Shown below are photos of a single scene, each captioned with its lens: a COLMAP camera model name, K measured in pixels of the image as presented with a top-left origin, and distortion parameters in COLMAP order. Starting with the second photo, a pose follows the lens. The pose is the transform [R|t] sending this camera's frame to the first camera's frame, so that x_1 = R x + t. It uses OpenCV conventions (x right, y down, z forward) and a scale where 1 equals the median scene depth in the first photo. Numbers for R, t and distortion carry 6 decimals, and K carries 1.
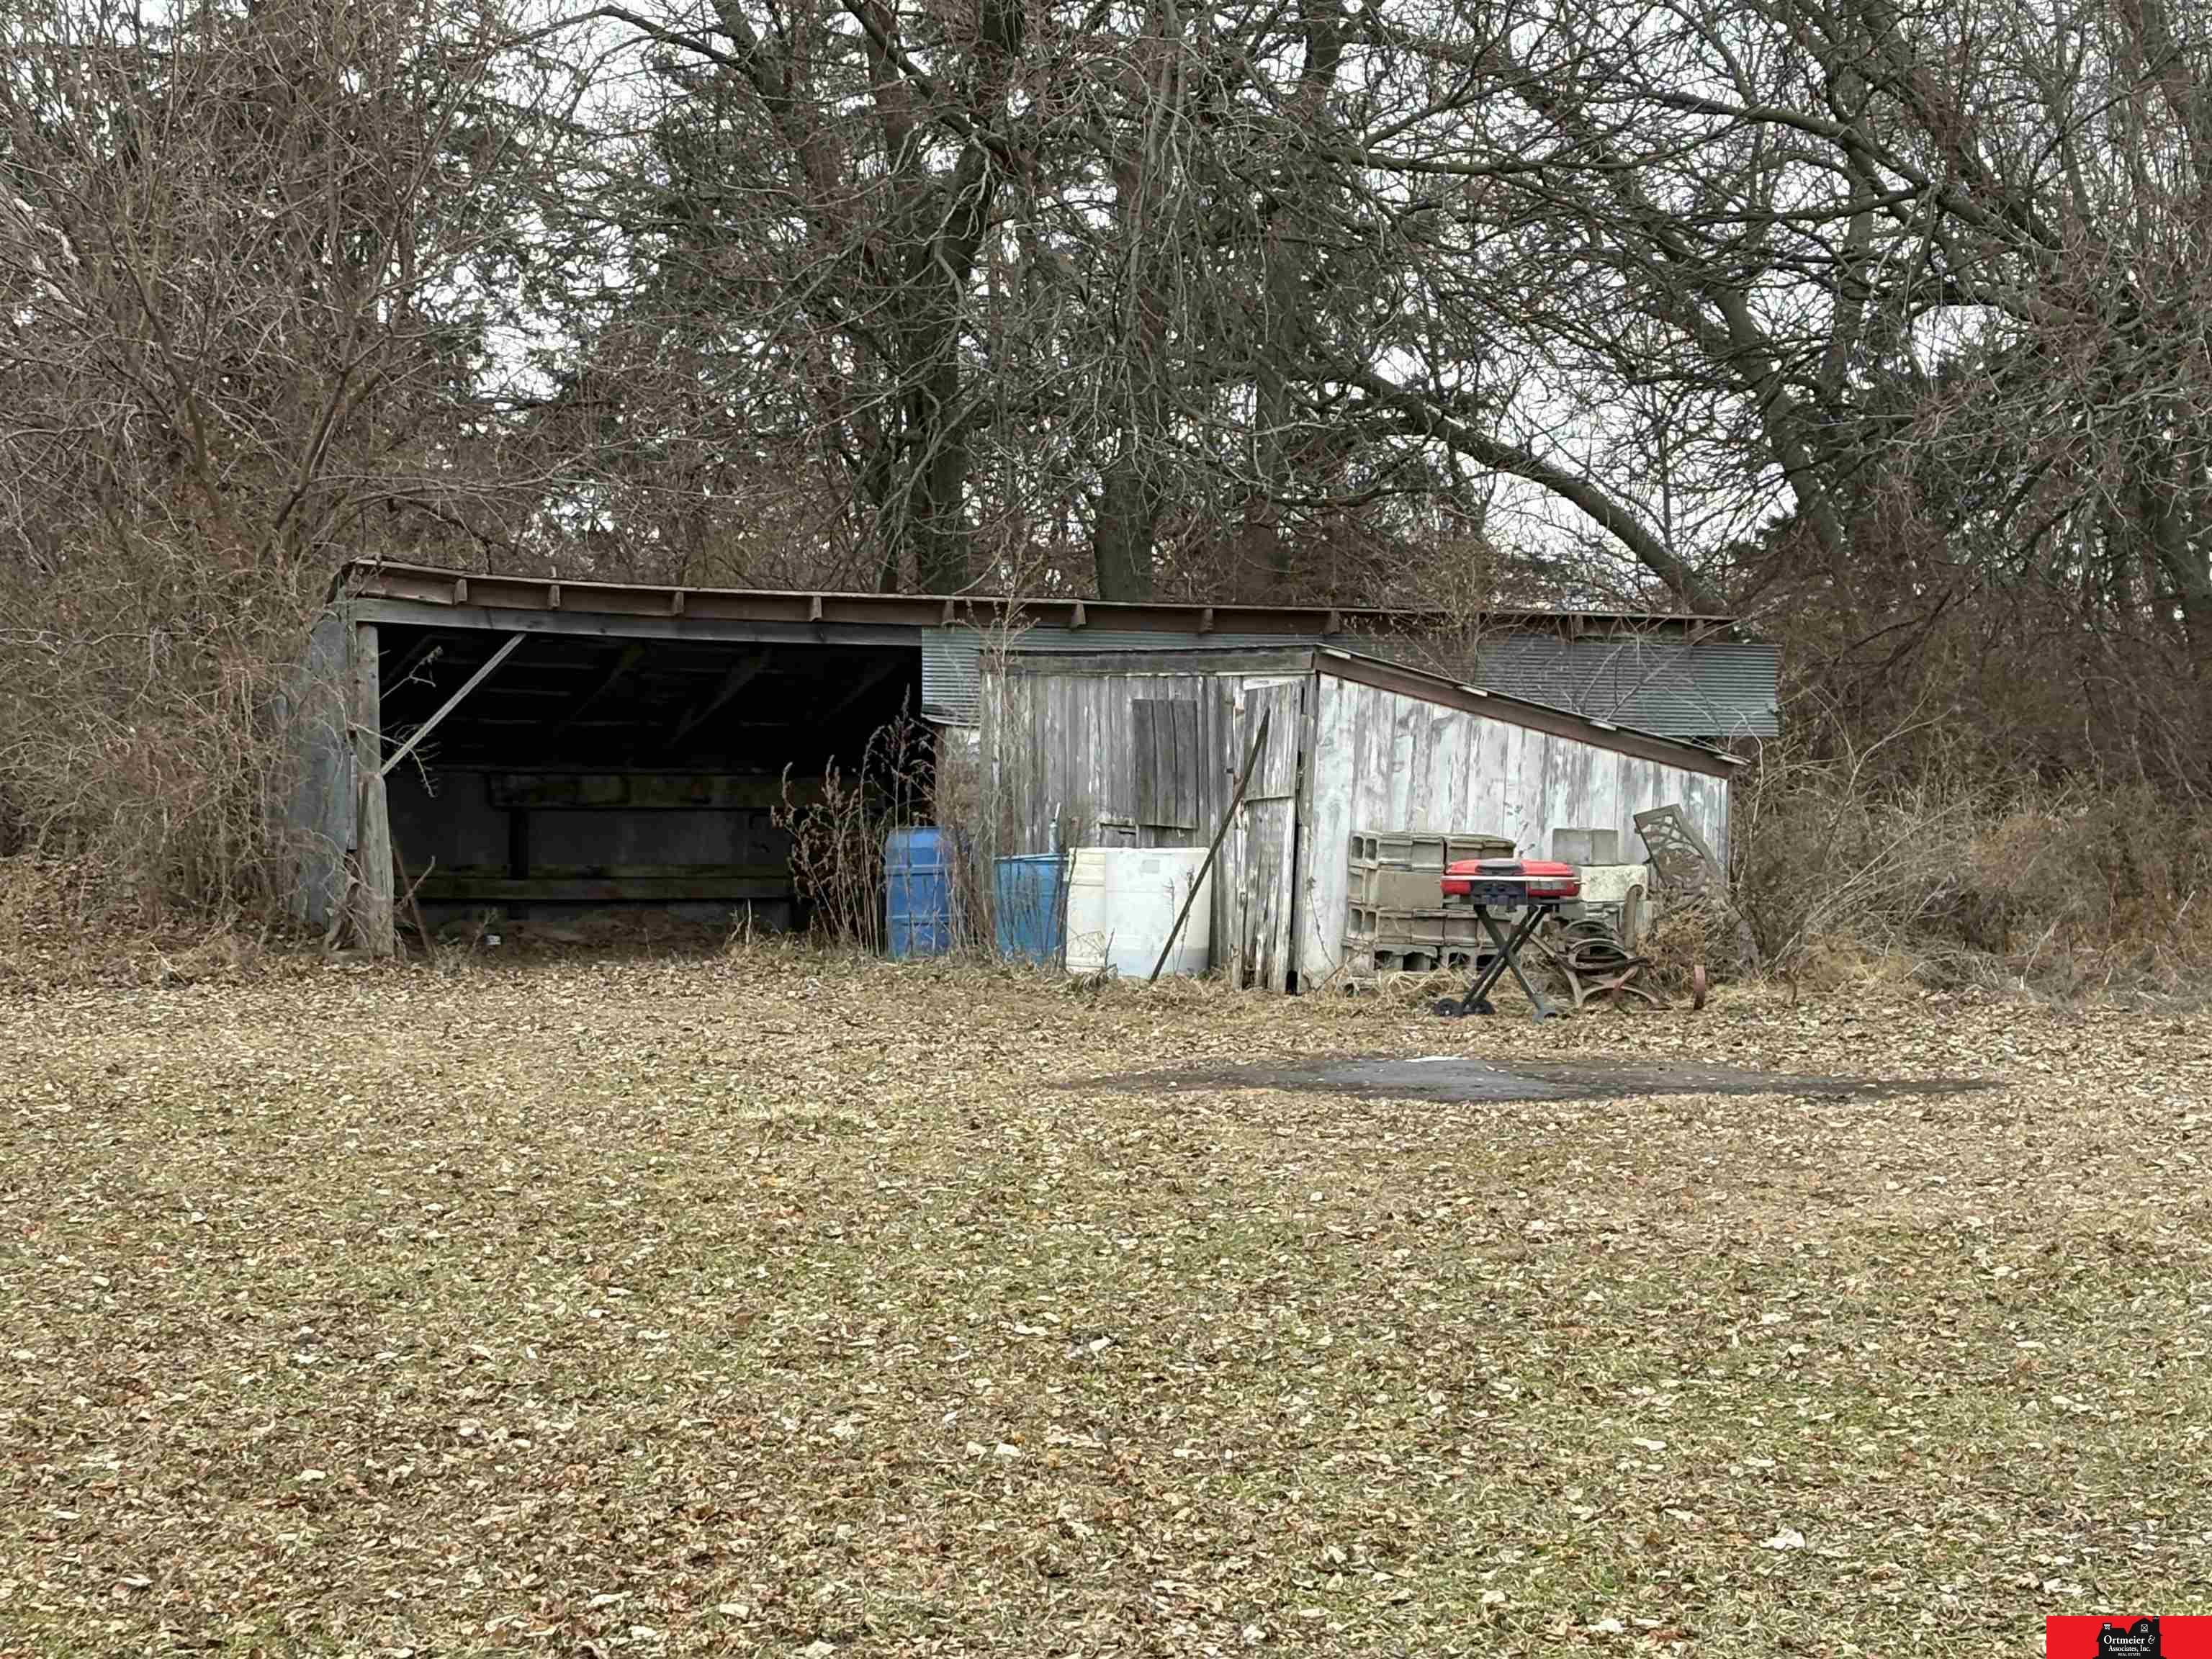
lens RADIAL K [[4689.1, 0, 1106.0], [0, 4689.1, 829.5], [0, 0, 1]] dist [-0.020184, -0.070205]
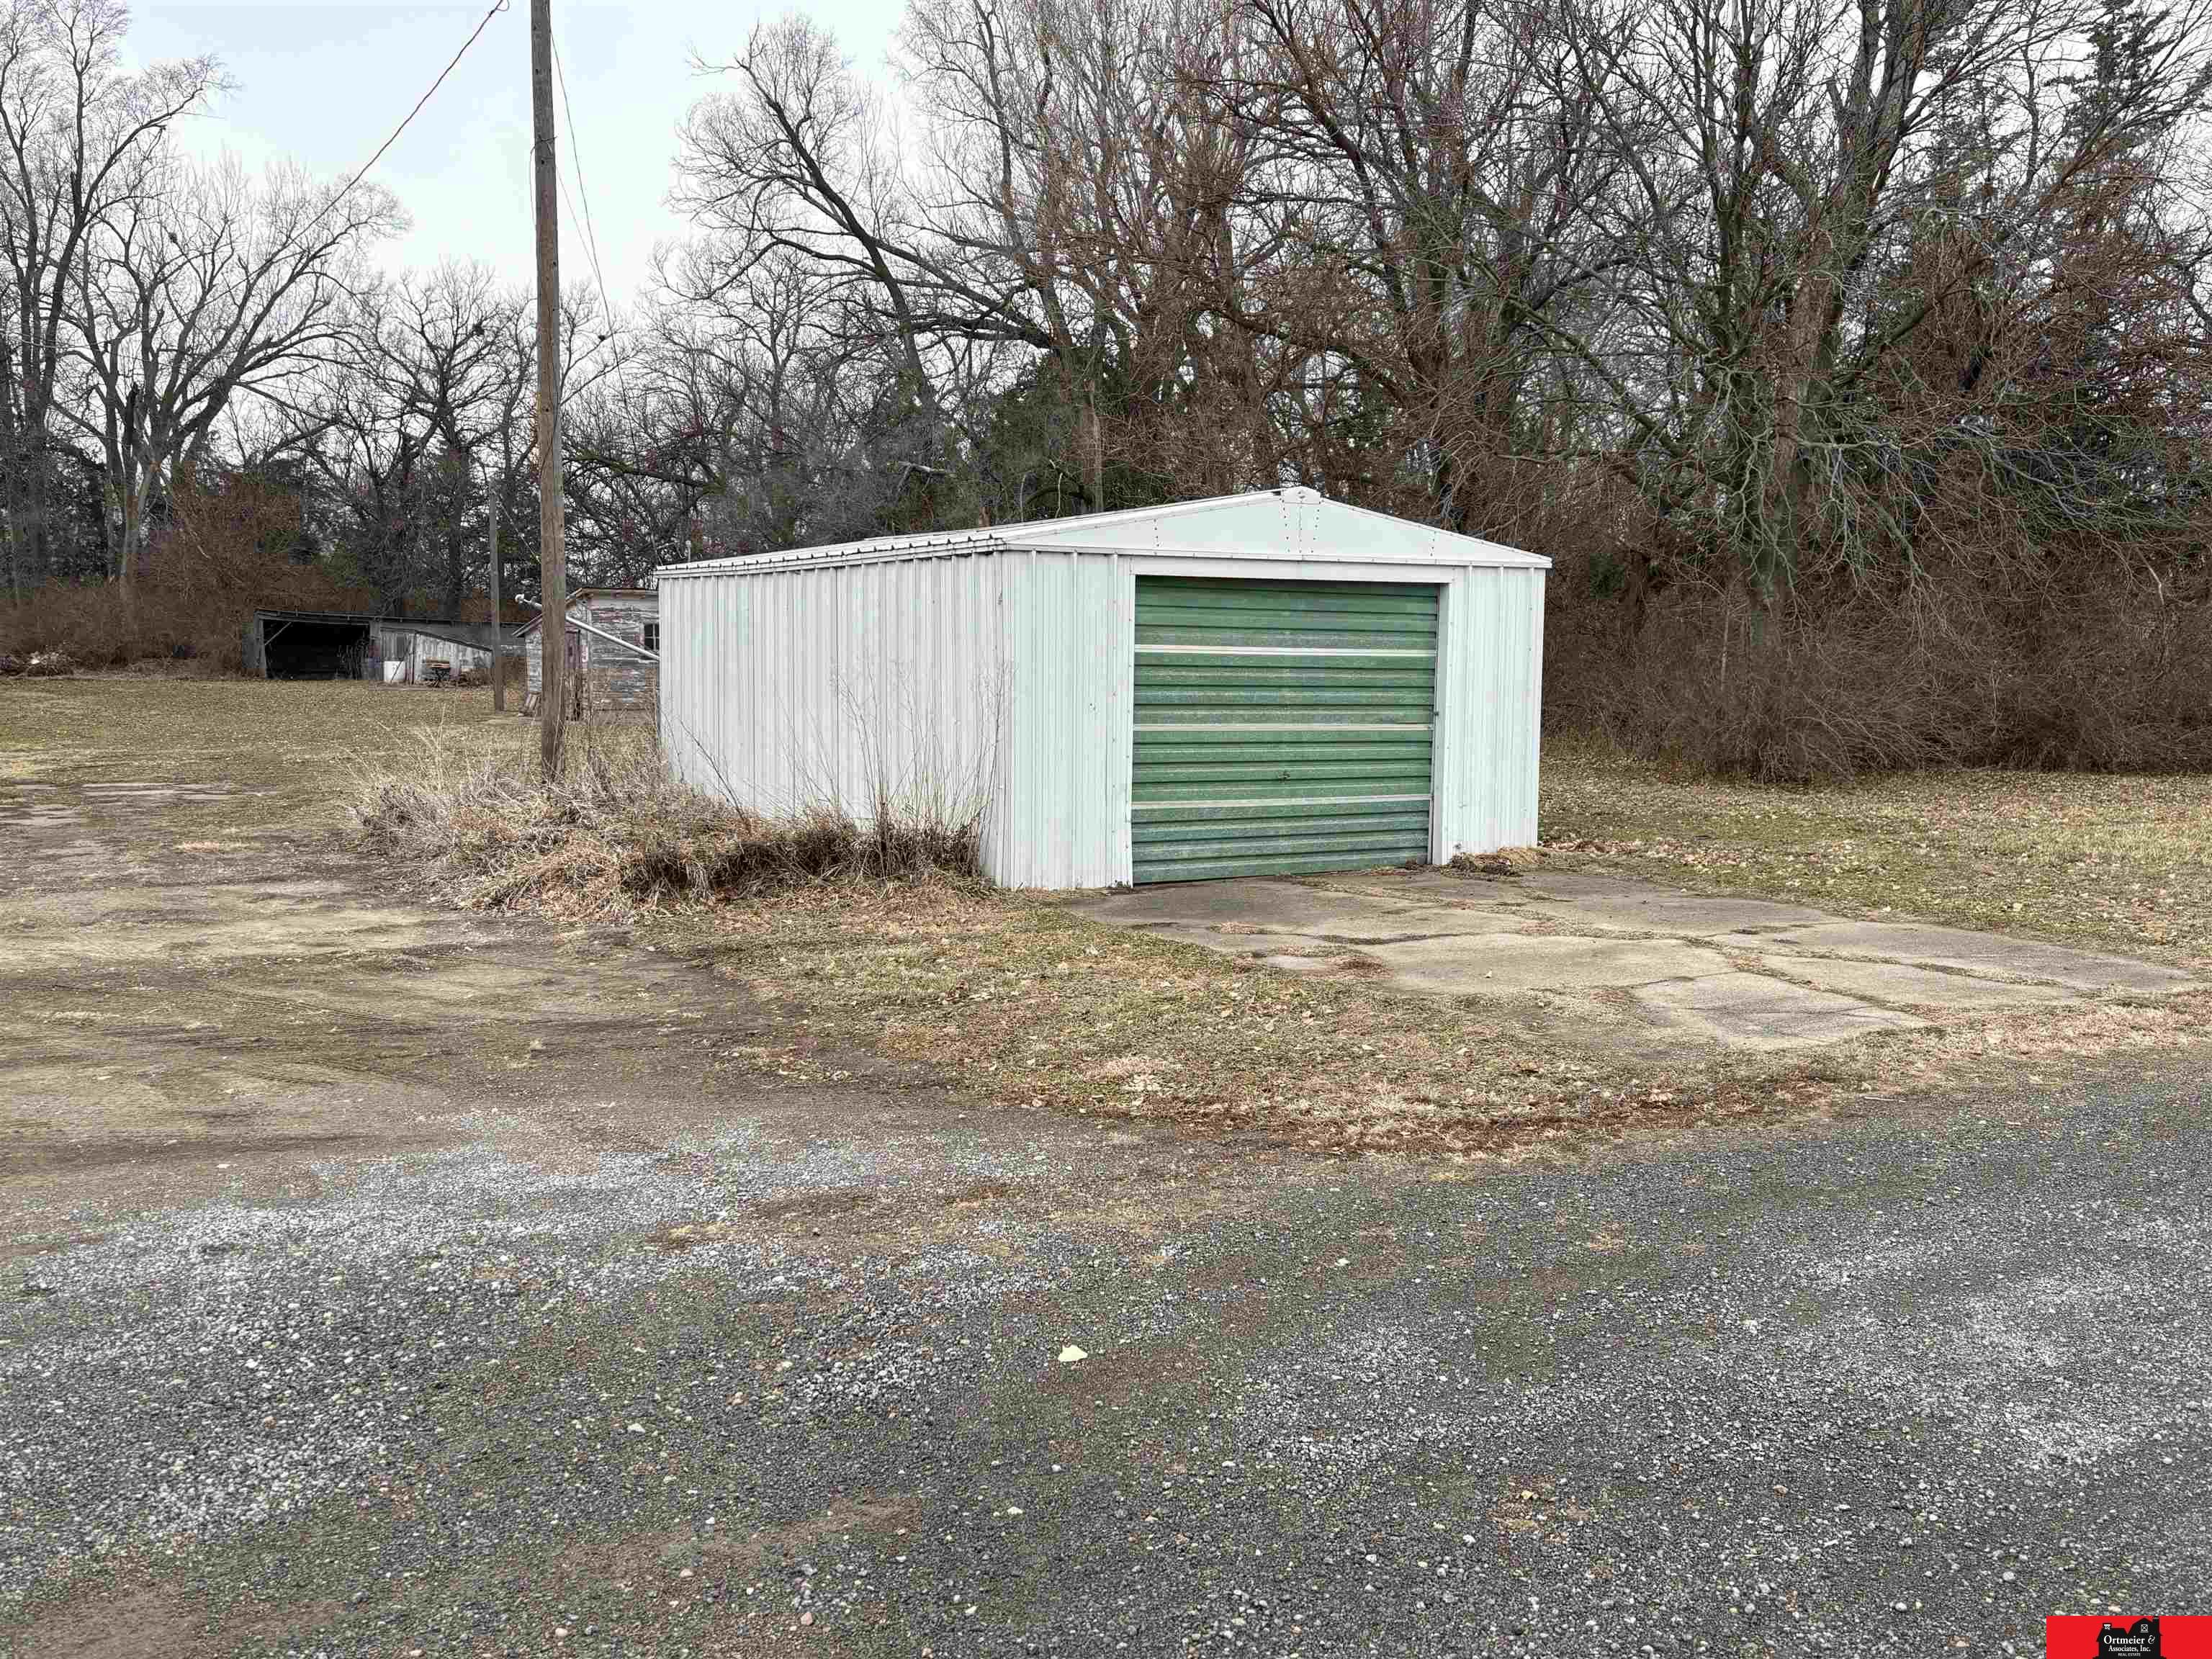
lens RADIAL K [[1854.0, 0, 1106.0], [0, 1854.0, 829.5], [0, 0, 1]] dist [0.076673, -0.091536]
pose [[0.977666, -0.002023, 0.210155, 0.411892], [-0.016227, 0.996242, 0.085078, -0.000399], [-0.209538, -0.086588, 0.973959, -1.640481]]
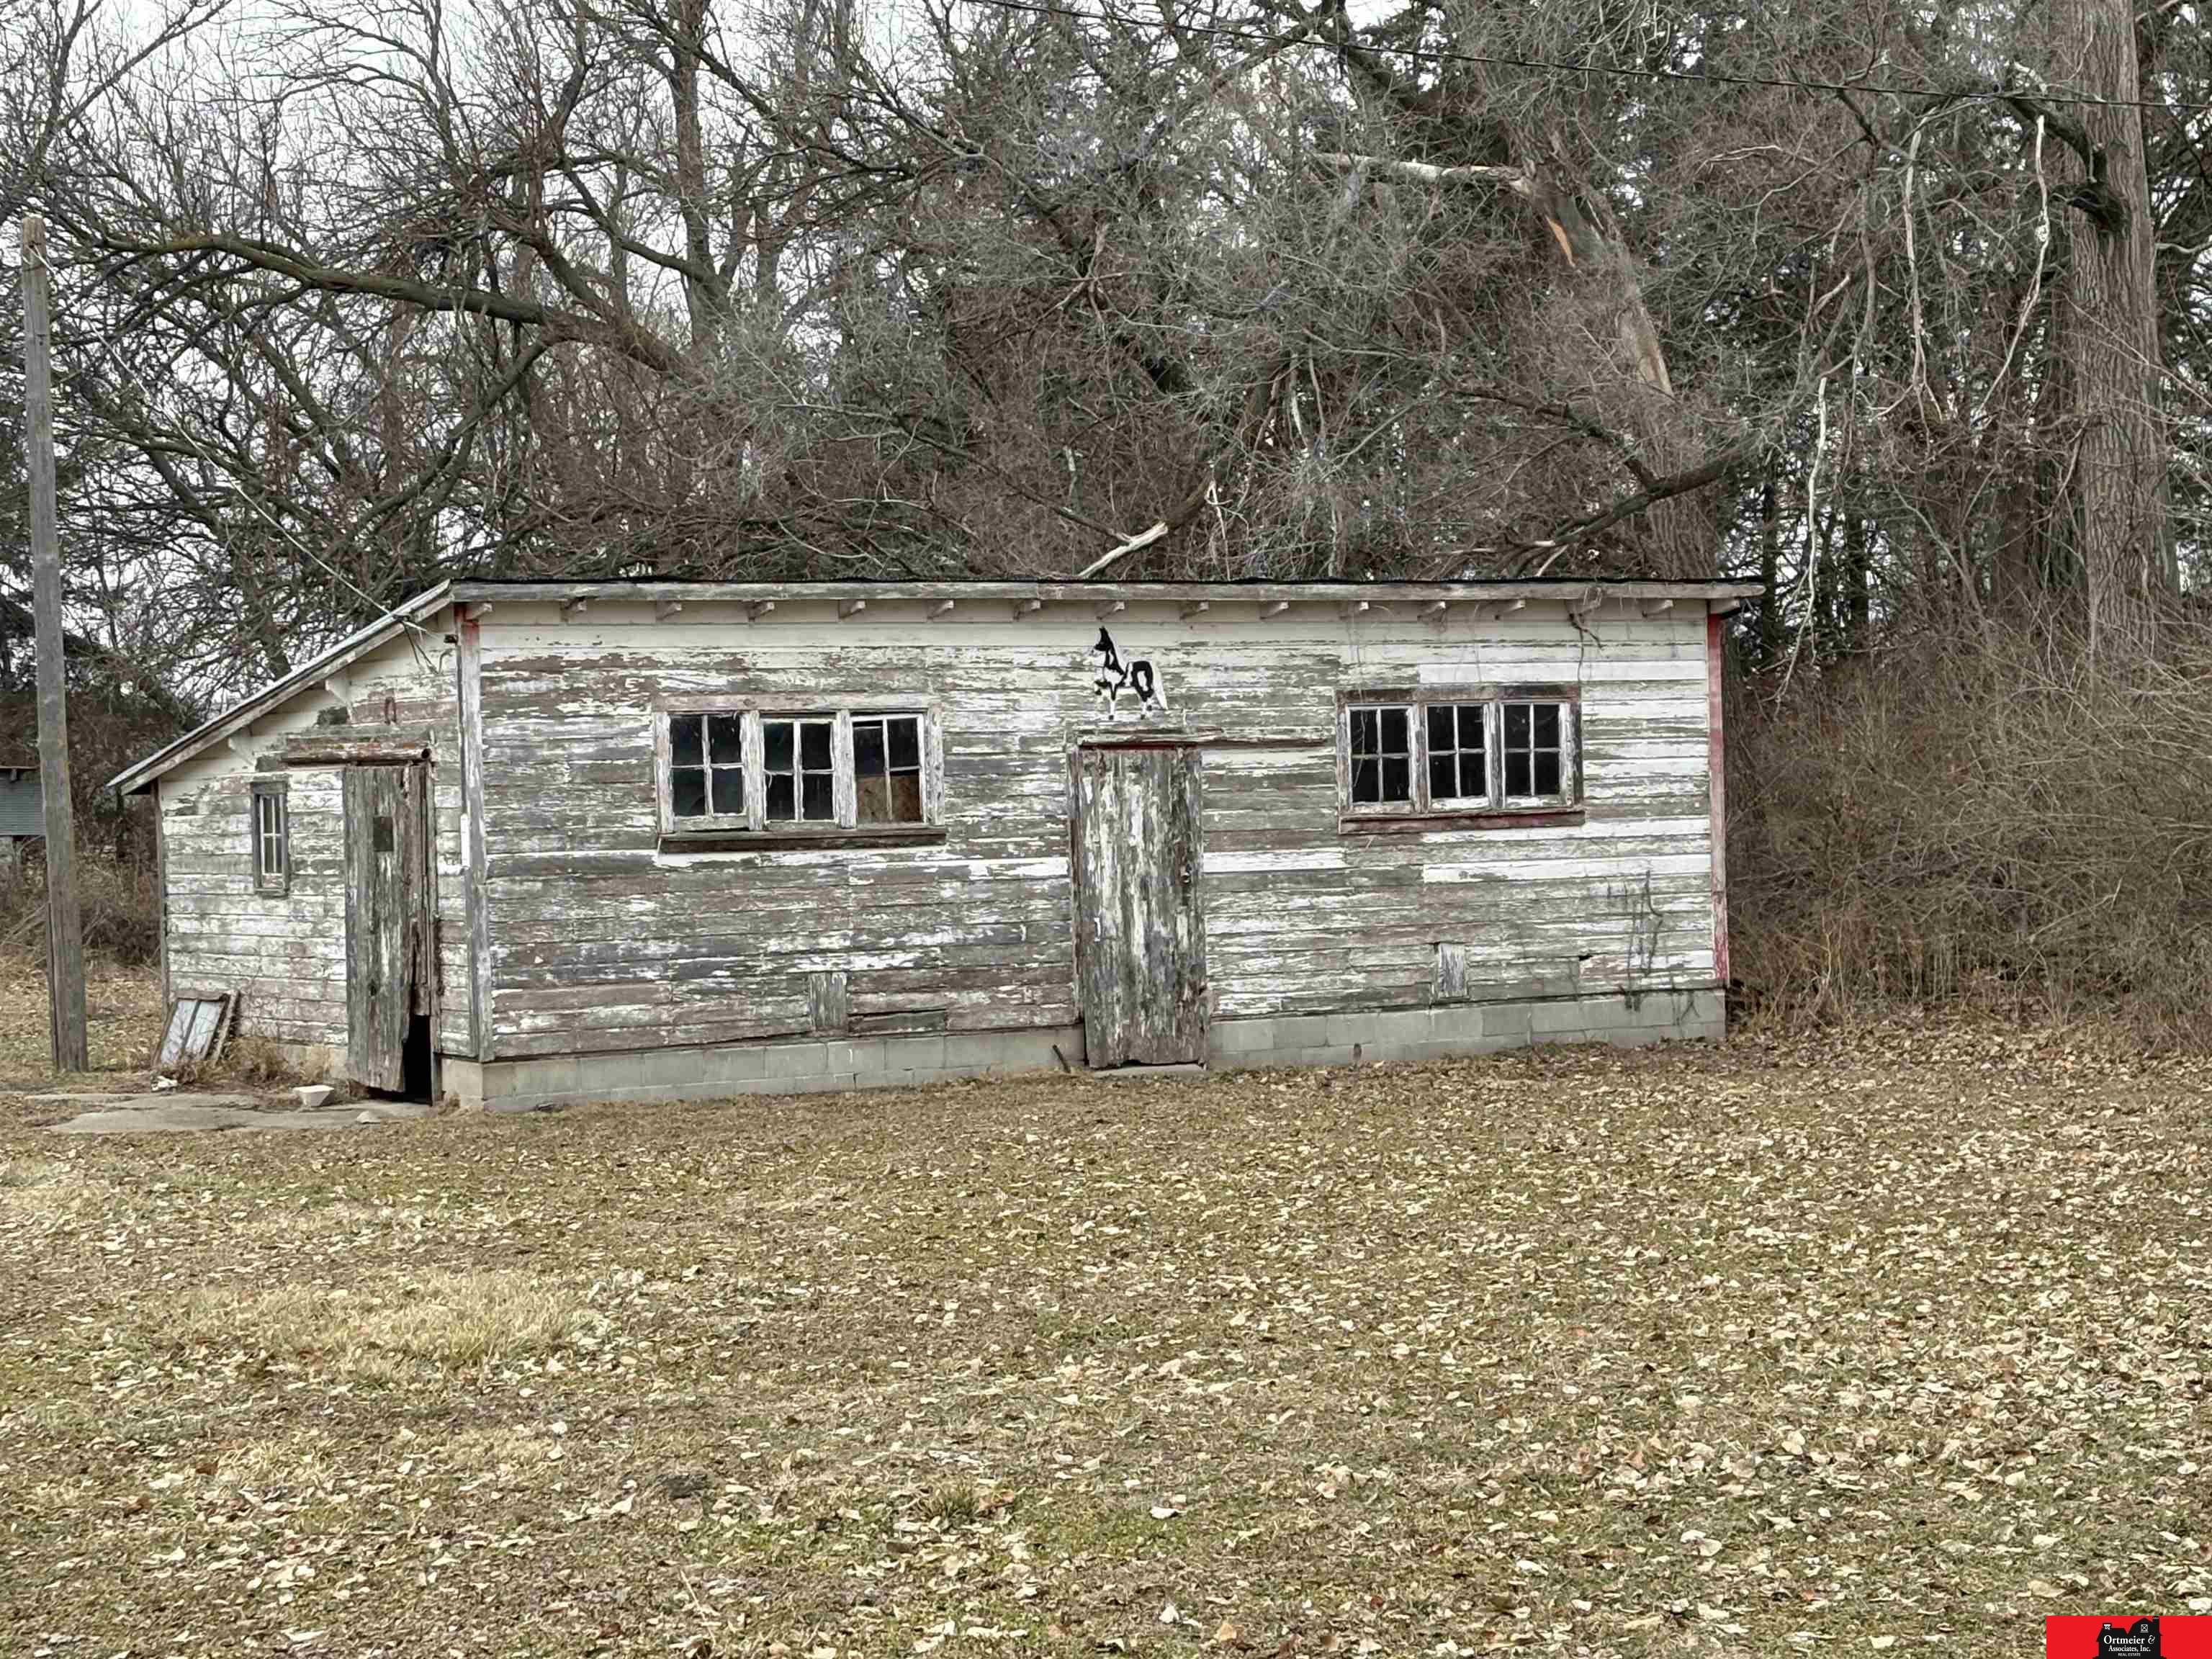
lens RADIAL K [[4495.7, 0, 1106.0], [0, 4495.7, 829.5], [0, 0, 1]] dist [0.023794, 0.078785]
pose [[0.980139, -0.018320, 0.197465, 0.246160], [0.020483, 0.999750, -0.008917, 0.002133], [-0.197252, 0.012785, 0.980269, -0.910797]]
